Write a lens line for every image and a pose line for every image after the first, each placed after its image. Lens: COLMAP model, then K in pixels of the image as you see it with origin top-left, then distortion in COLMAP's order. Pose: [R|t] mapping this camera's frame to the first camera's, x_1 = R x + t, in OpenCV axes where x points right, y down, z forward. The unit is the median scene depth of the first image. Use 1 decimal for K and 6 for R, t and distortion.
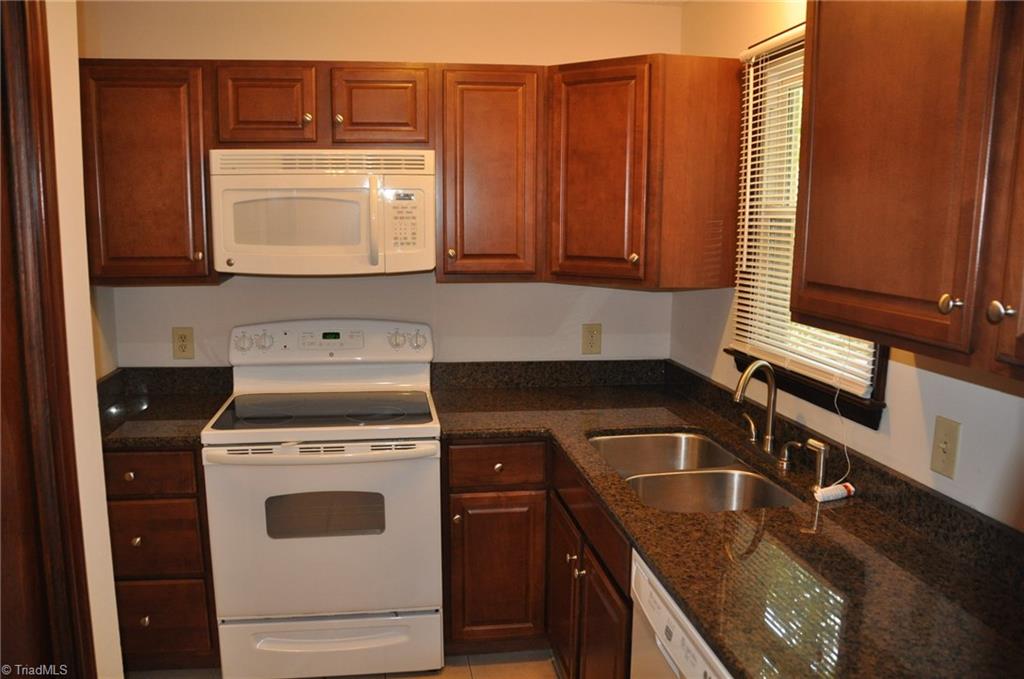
lens RADIAL K [[797.0, 0, 512.0], [0, 797.0, 339.5], [0, 0, 1]] dist [-0.157597, 0.118693]
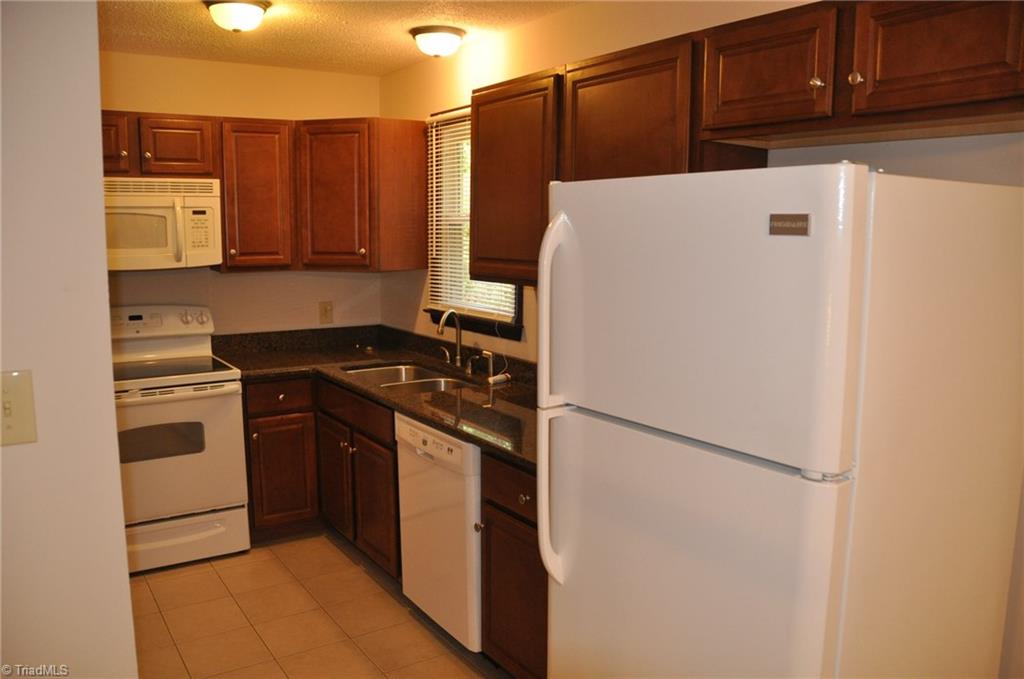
lens RADIAL K [[797.0, 0, 512.0], [0, 797.0, 339.5], [0, 0, 1]] dist [-0.157597, 0.118693]
pose [[0.907001, -0.061757, 0.416576, -0.225115], [0.066475, 0.997783, 0.003185, 0.077840], [-0.415849, 0.024803, 0.909095, -0.482007]]
